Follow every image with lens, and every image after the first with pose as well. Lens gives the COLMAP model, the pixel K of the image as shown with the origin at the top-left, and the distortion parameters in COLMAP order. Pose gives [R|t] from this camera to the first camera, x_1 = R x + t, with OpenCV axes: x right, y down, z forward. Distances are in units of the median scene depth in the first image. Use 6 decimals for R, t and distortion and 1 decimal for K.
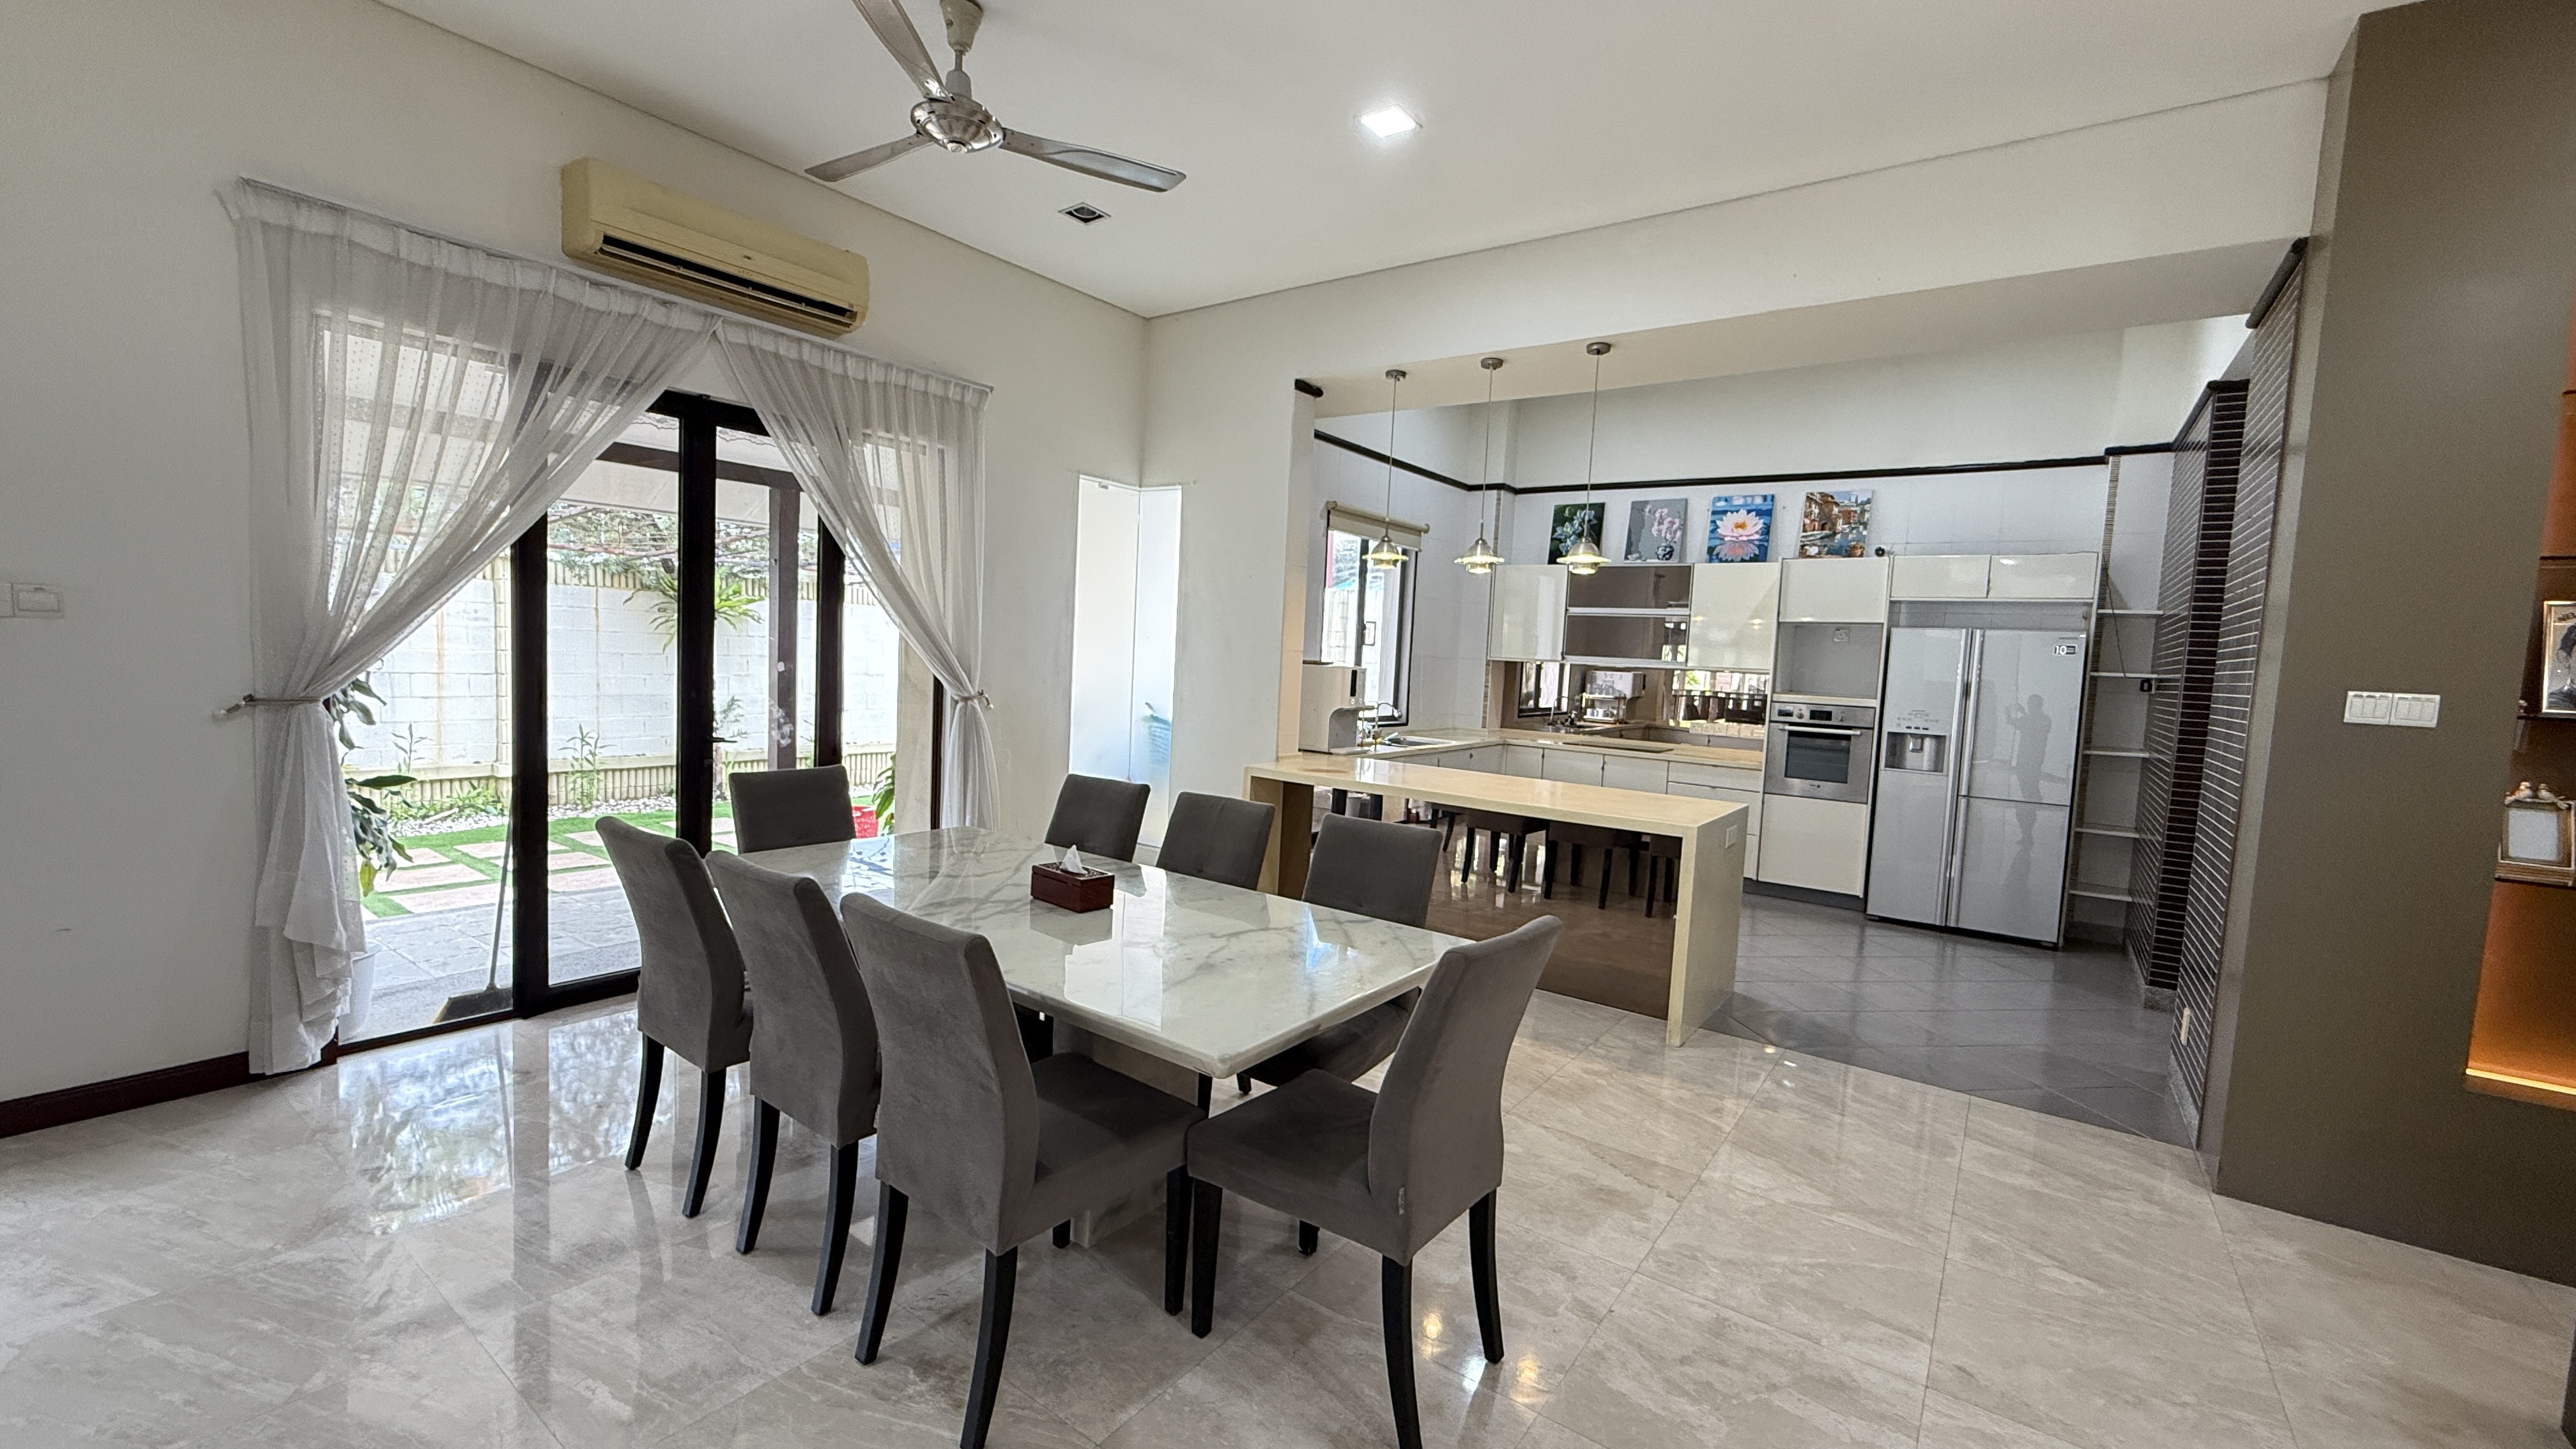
lens RADIAL K [[1023.8, 0, 1286.1], [0, 1023.8, 725.2], [0, 0, 1]] dist [0.002432, 0.000162]
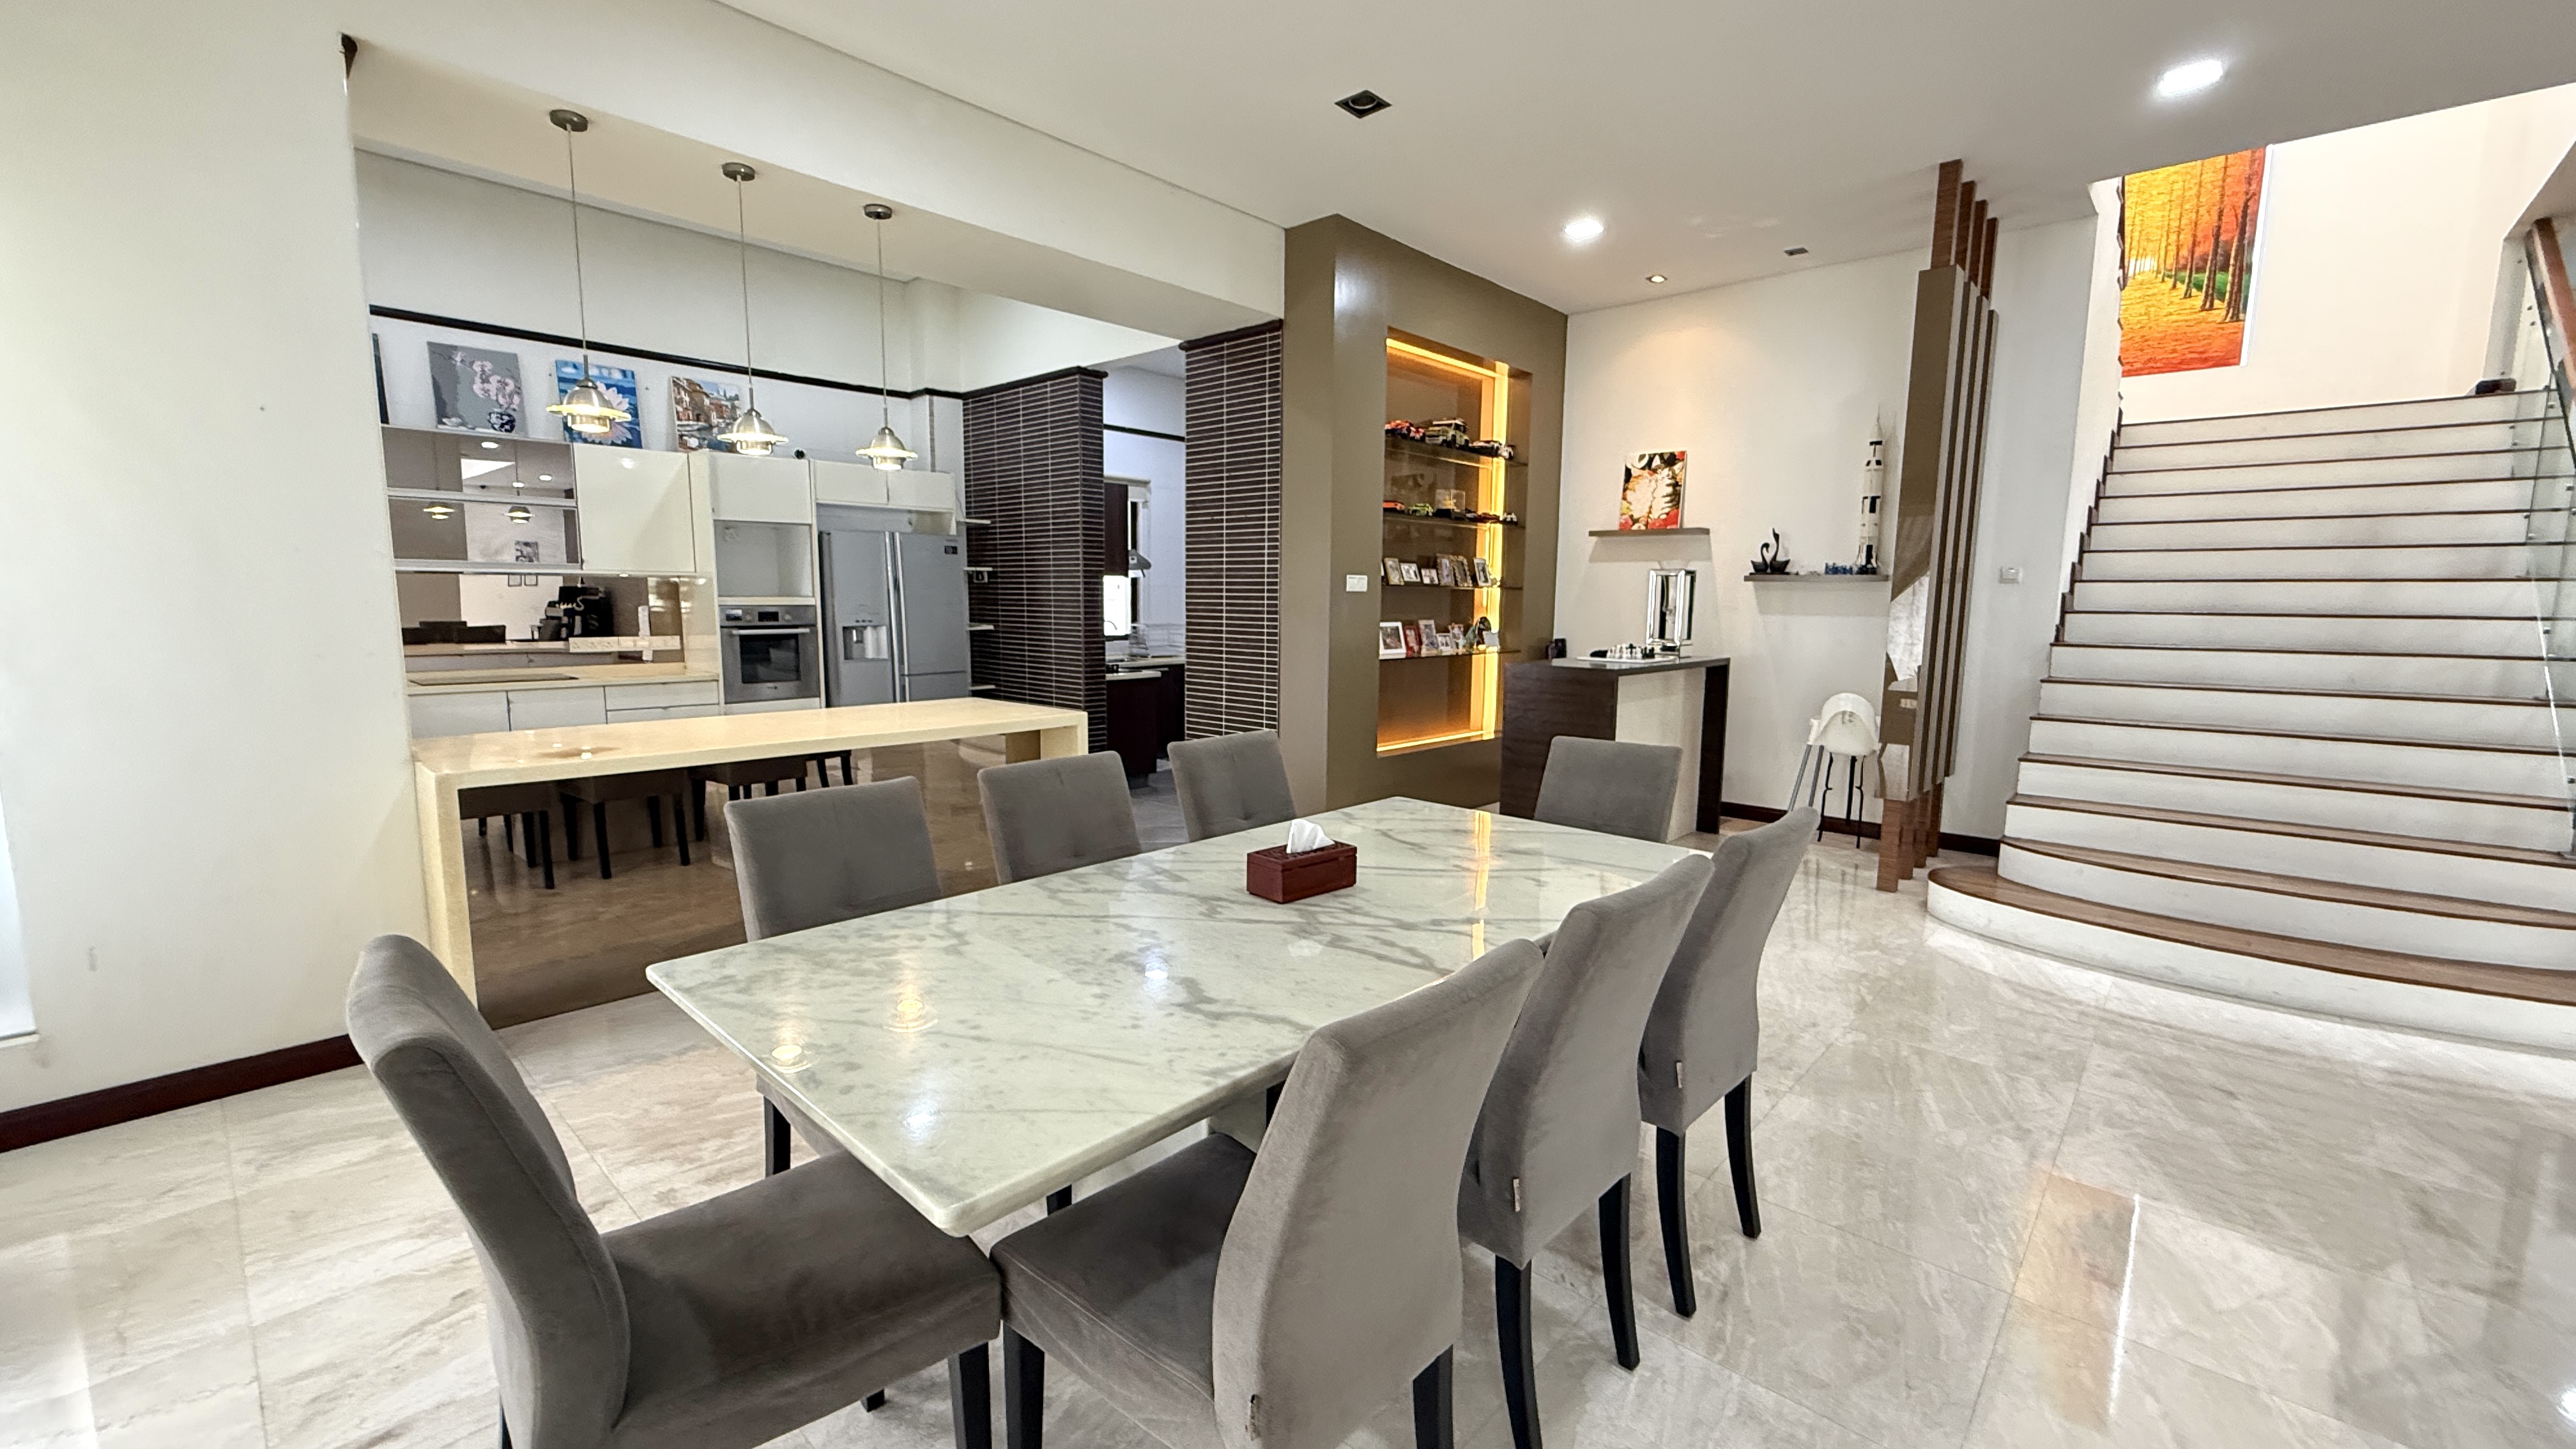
lens RADIAL K [[1023.8, 0, 1291.3], [0, 1023.8, 717.5], [0, 0, 1]] dist [0.002432, 0.000162]
pose [[0.111650, -0.165781, 0.979822, -0.796462], [0.069300, 0.984885, 0.158741, -0.070399], [-0.991328, 0.050179, 0.121451, 0.745523]]
